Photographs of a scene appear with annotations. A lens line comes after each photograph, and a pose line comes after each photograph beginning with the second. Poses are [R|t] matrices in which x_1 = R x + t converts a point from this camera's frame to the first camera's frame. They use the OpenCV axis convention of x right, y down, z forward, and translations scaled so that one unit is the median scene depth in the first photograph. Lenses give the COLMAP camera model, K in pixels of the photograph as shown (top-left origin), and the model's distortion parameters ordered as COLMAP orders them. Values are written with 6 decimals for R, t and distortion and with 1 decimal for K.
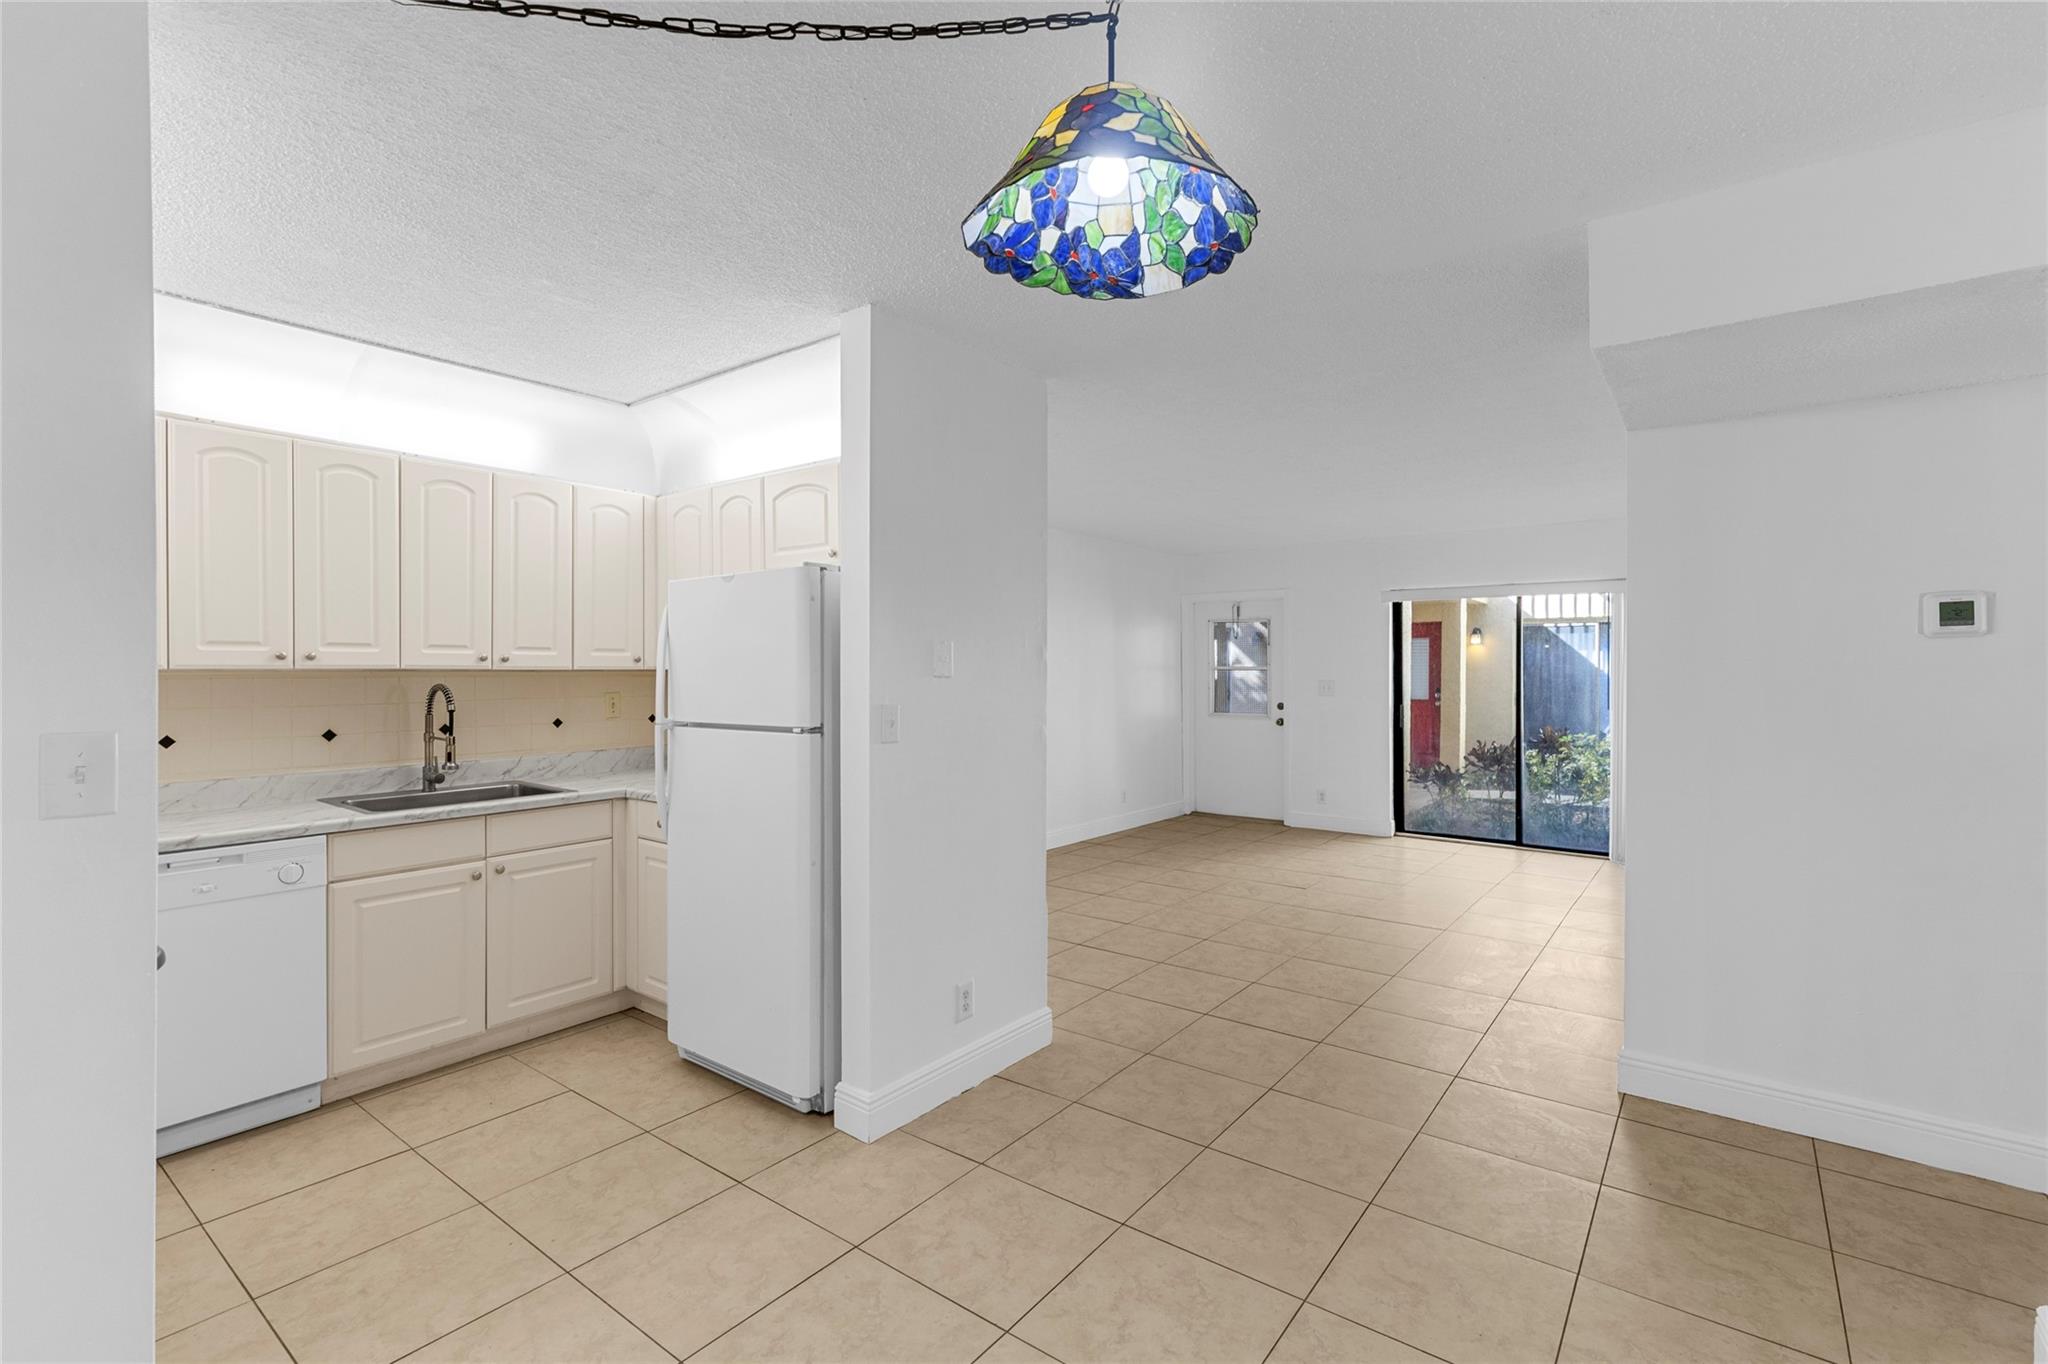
lens RADIAL K [[923.7, 0, 1024.0], [0, 923.7, 682.0], [0, 0, 1]] dist [0.000088, -0.000105]
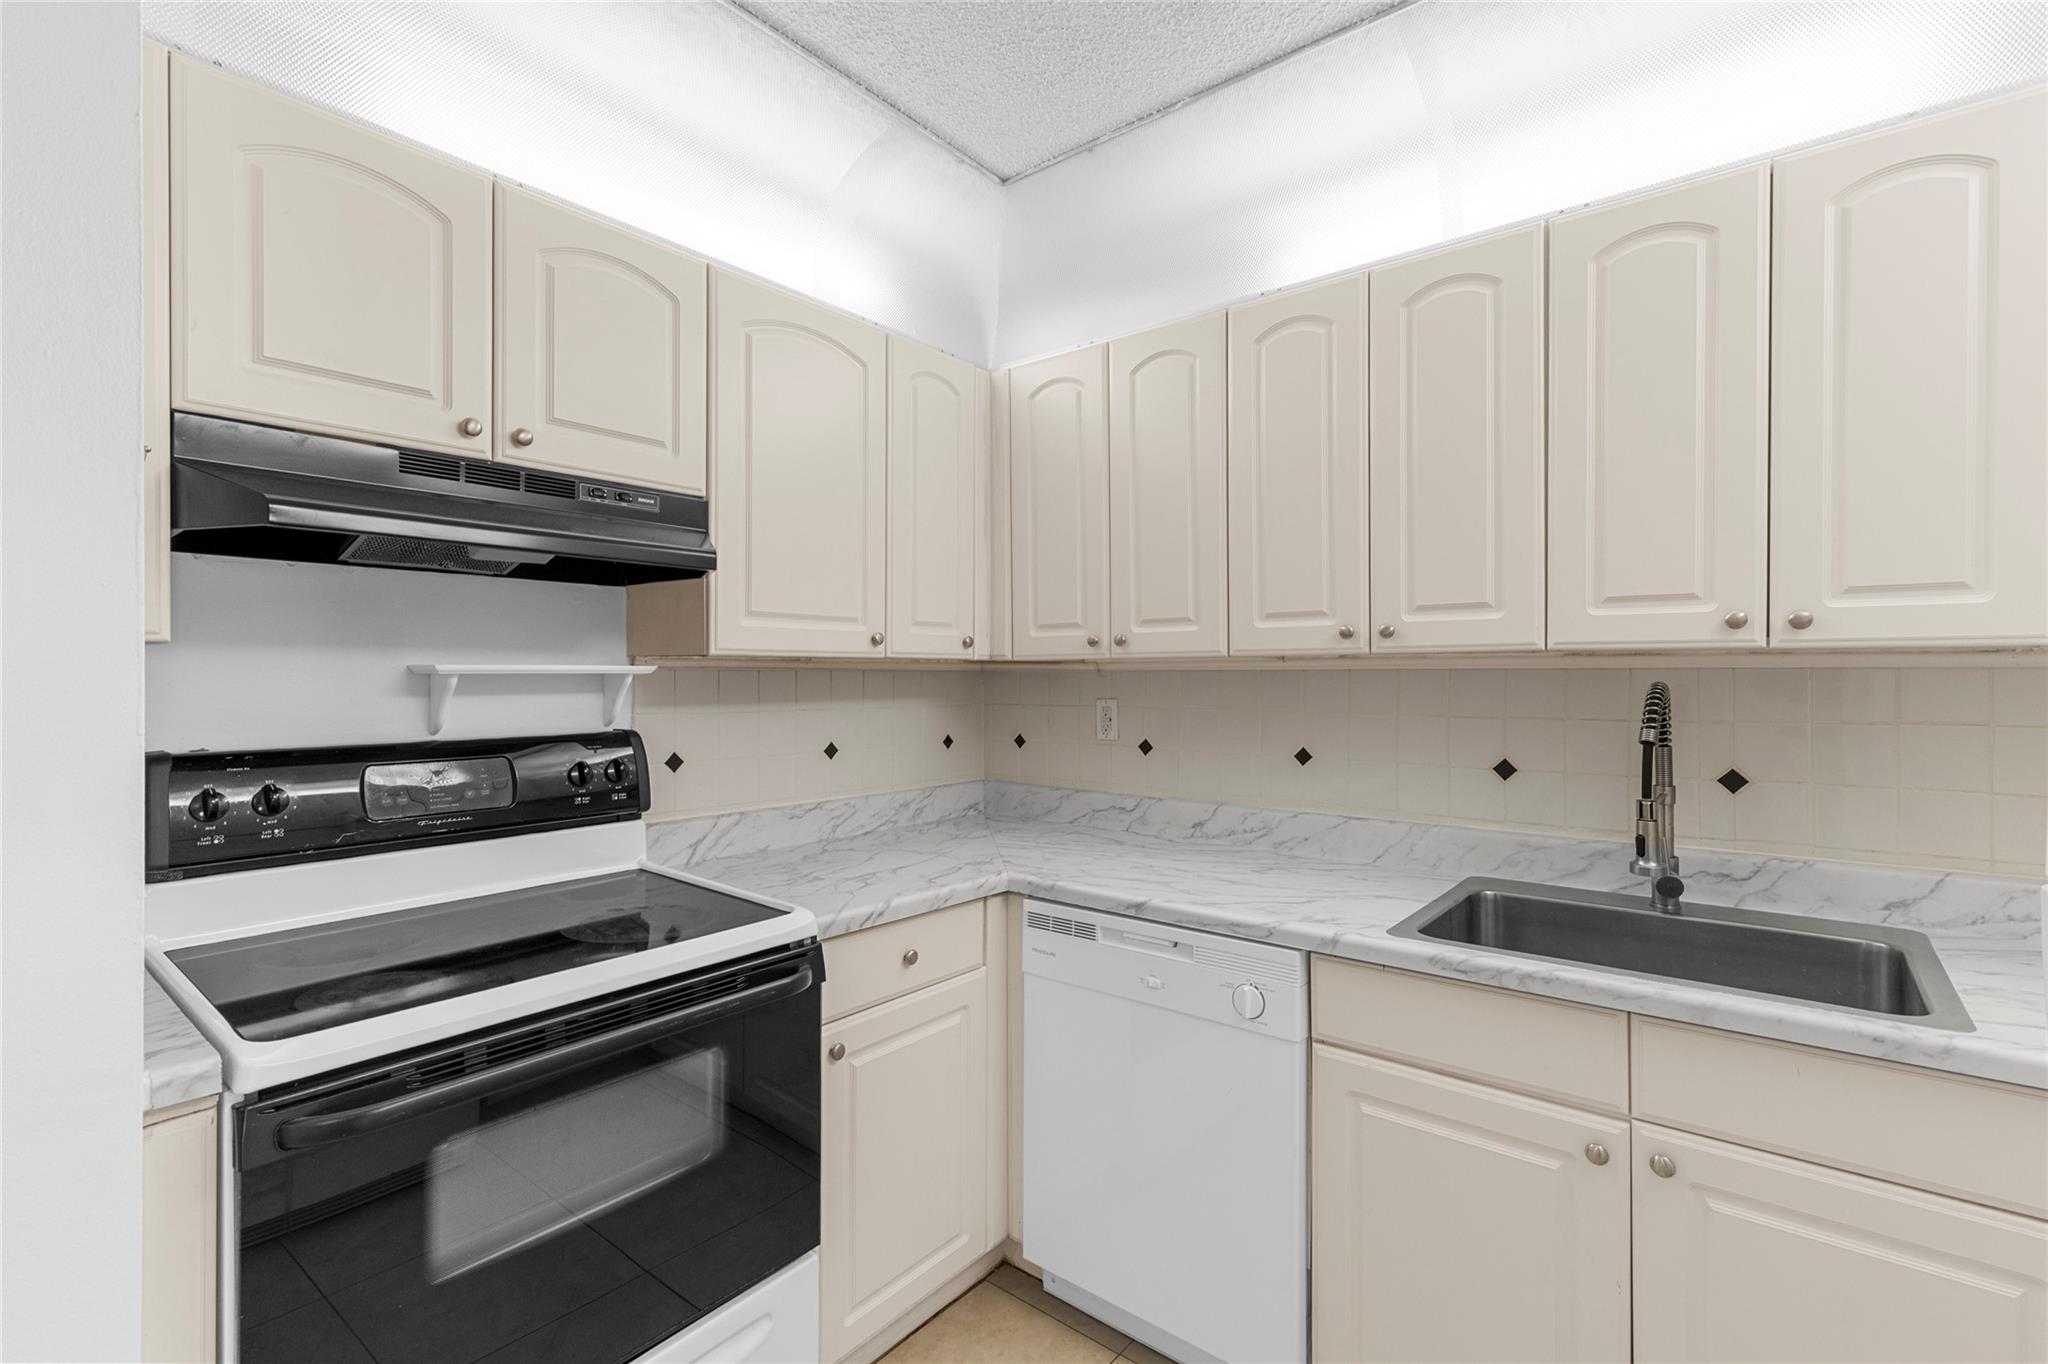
lens RADIAL K [[974.5, 0, 1020.4], [0, 974.5, 641.6], [0, 0, 1]] dist [0.001044, -0.000154]
pose [[-0.087360, -0.009584, -0.996131, -0.135969], [0.004371, 0.999940, -0.010004, -0.015079], [0.996167, -0.005229, -0.087313, 0.788051]]
